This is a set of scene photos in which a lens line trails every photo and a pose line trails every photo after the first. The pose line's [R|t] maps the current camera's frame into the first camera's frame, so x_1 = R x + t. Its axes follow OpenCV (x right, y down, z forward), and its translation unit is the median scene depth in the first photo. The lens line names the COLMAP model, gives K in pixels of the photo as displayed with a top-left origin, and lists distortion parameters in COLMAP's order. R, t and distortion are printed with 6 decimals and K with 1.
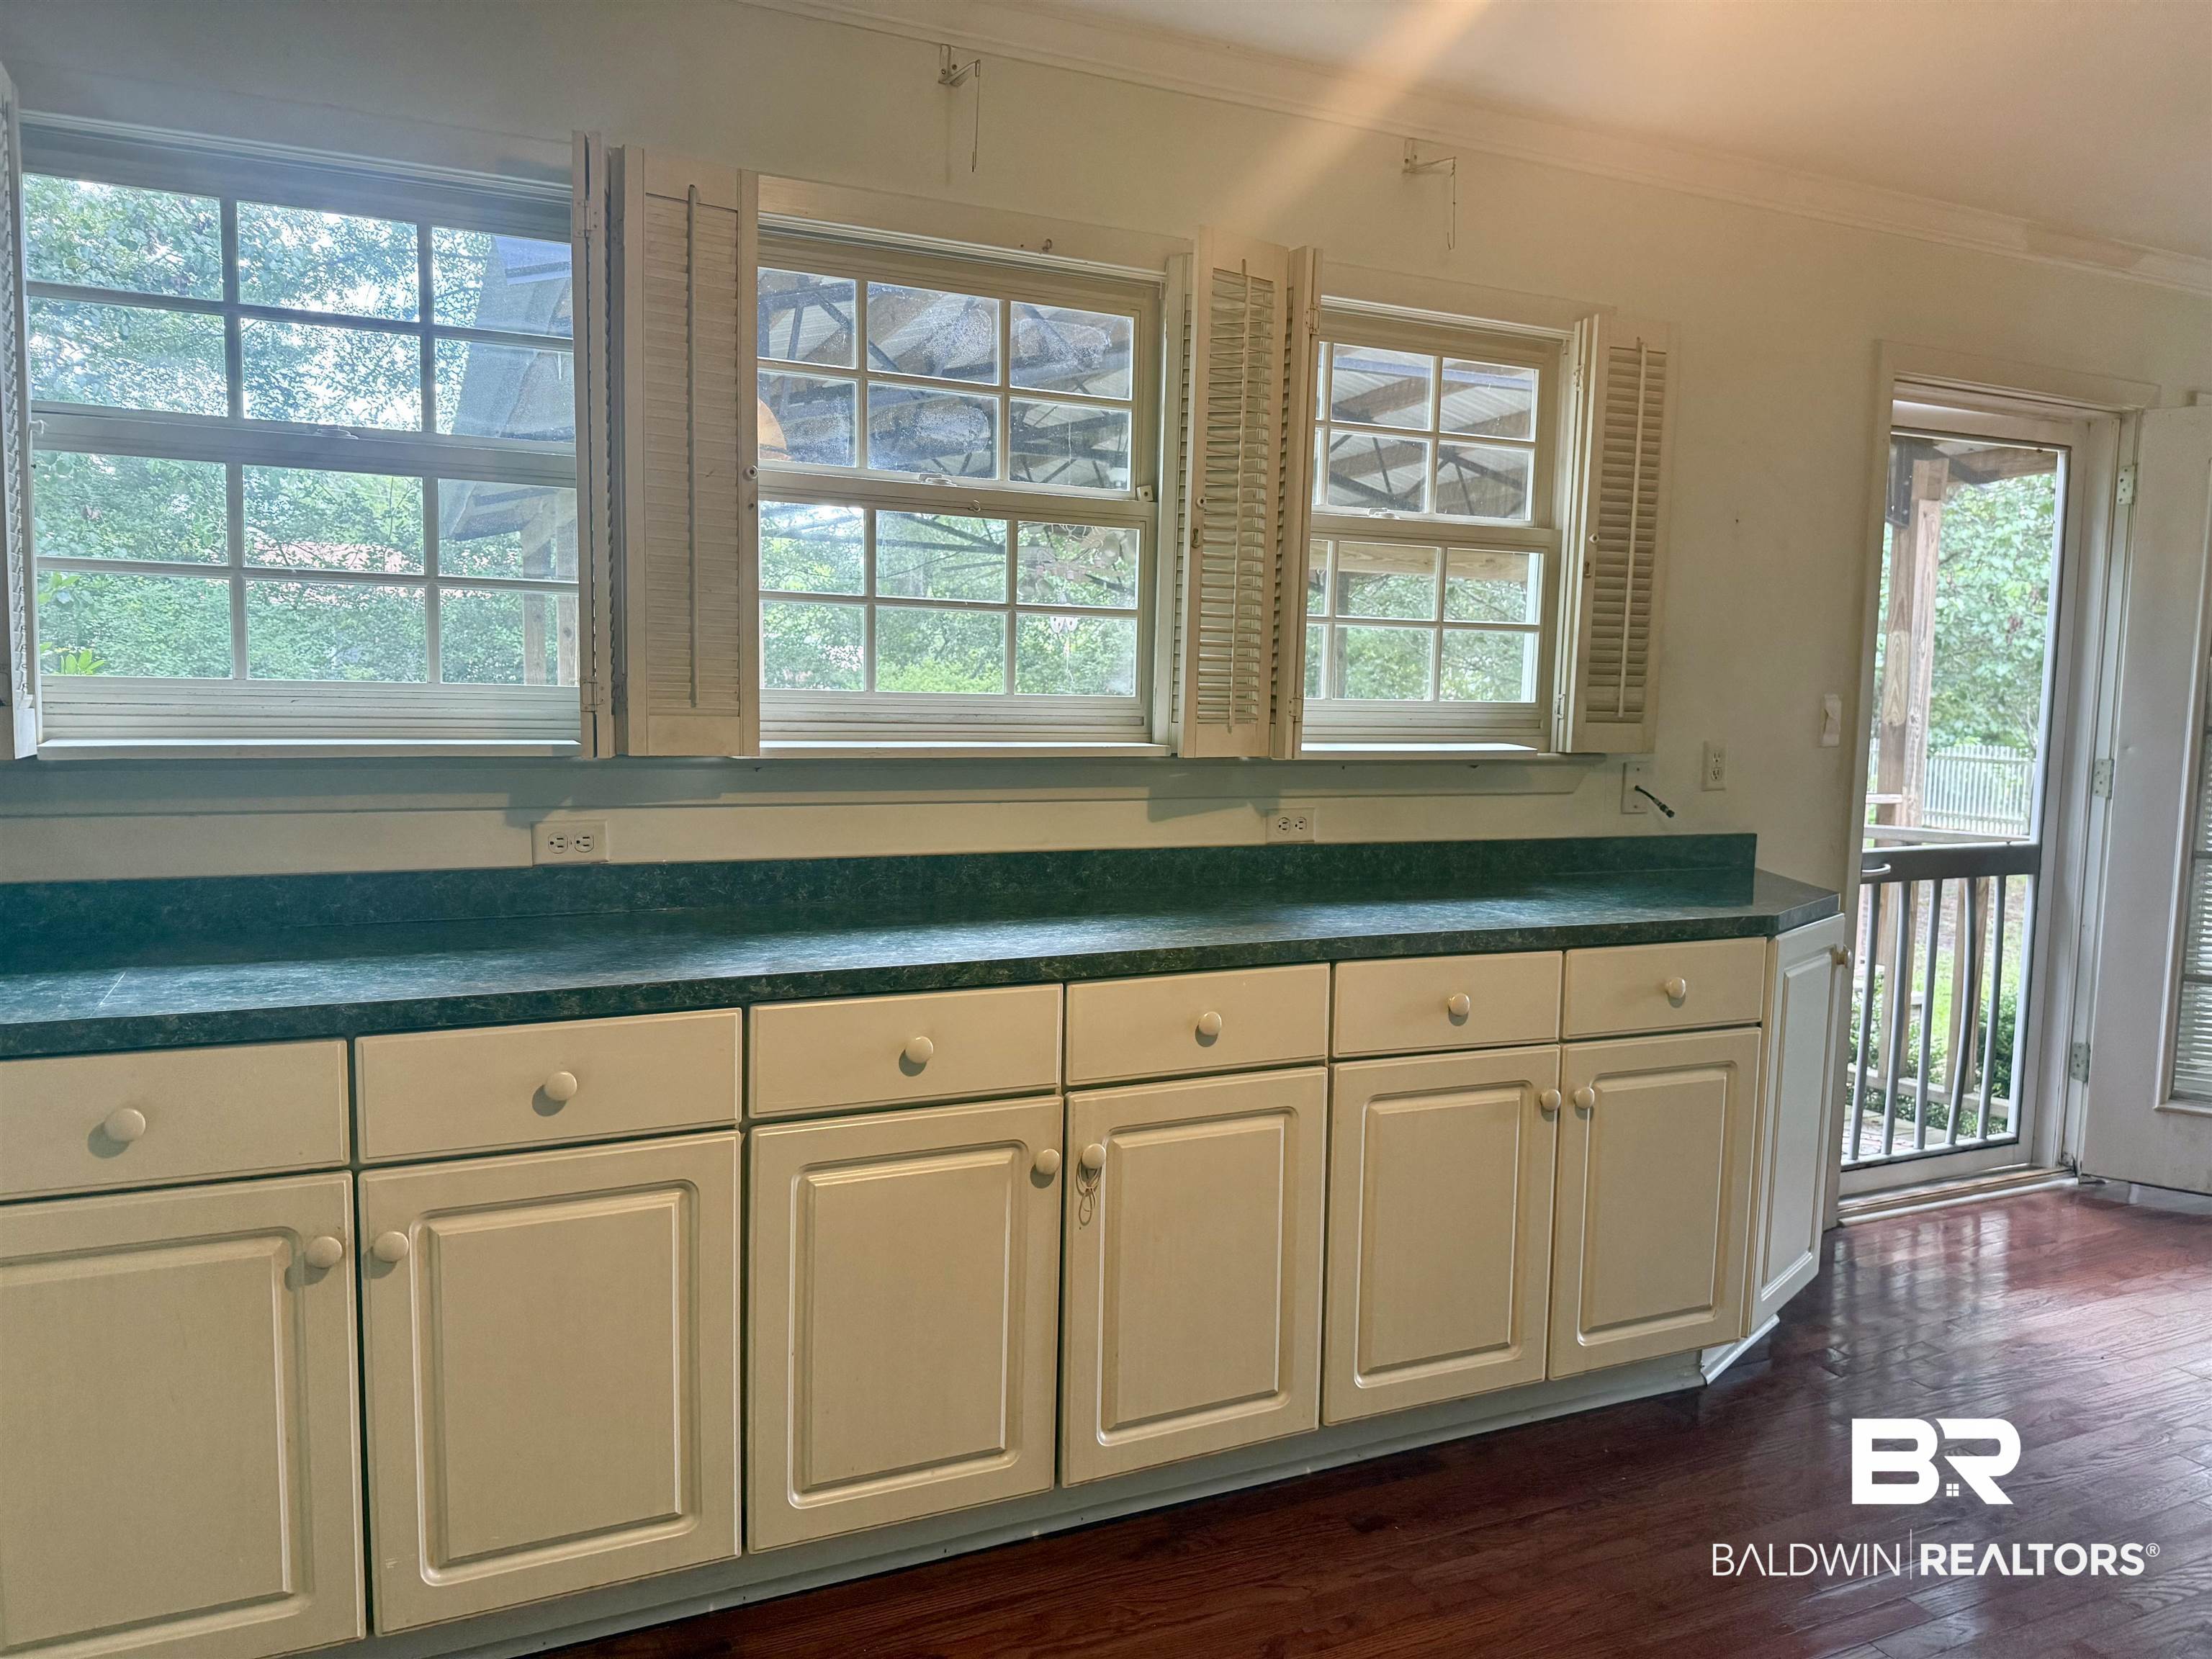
lens RADIAL K [[1569.2, 0, 1153.1], [0, 1569.2, 832.1], [0, 0, 1]] dist [0.116640, -0.194969]
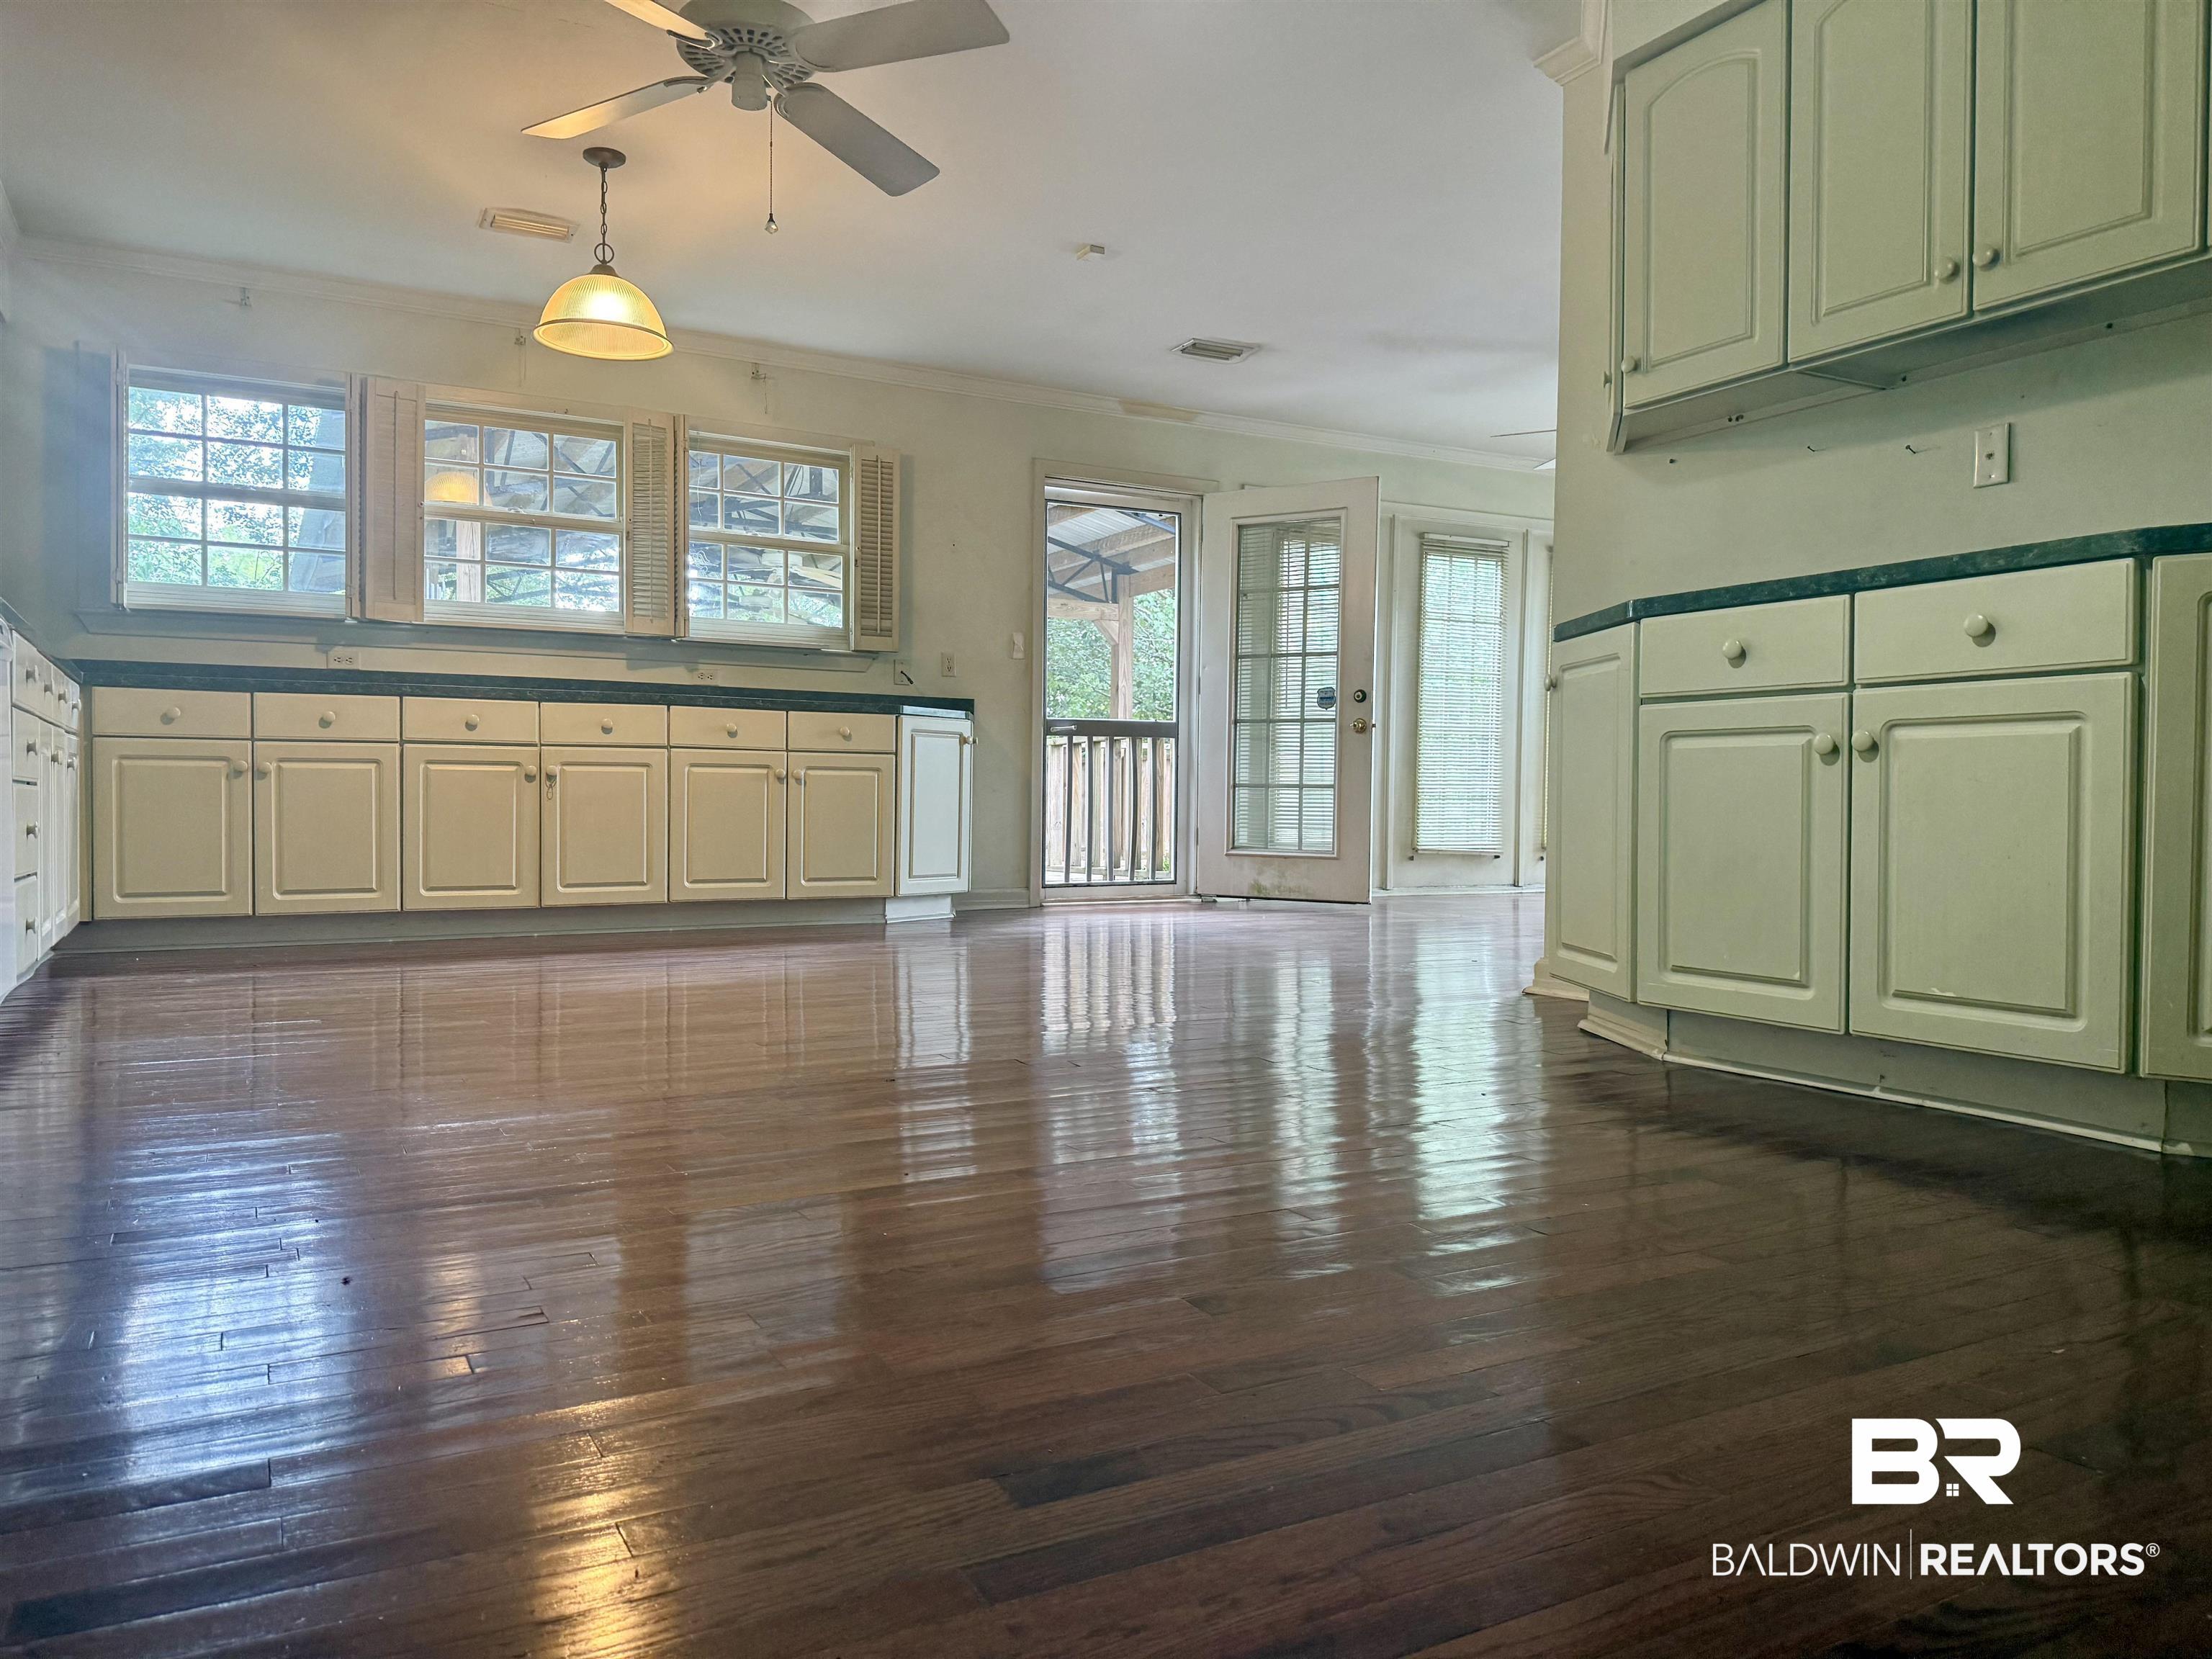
lens RADIAL K [[1569.2, 0, 1153.1], [0, 1569.2, 832.1], [0, 0, 1]] dist [0.116640, -0.194969]
pose [[0.997380, -0.009014, 0.071778, 0.617862], [0.013282, 0.998157, -0.059209, 0.390782], [-0.071112, 0.060008, 0.995662, -1.338531]]
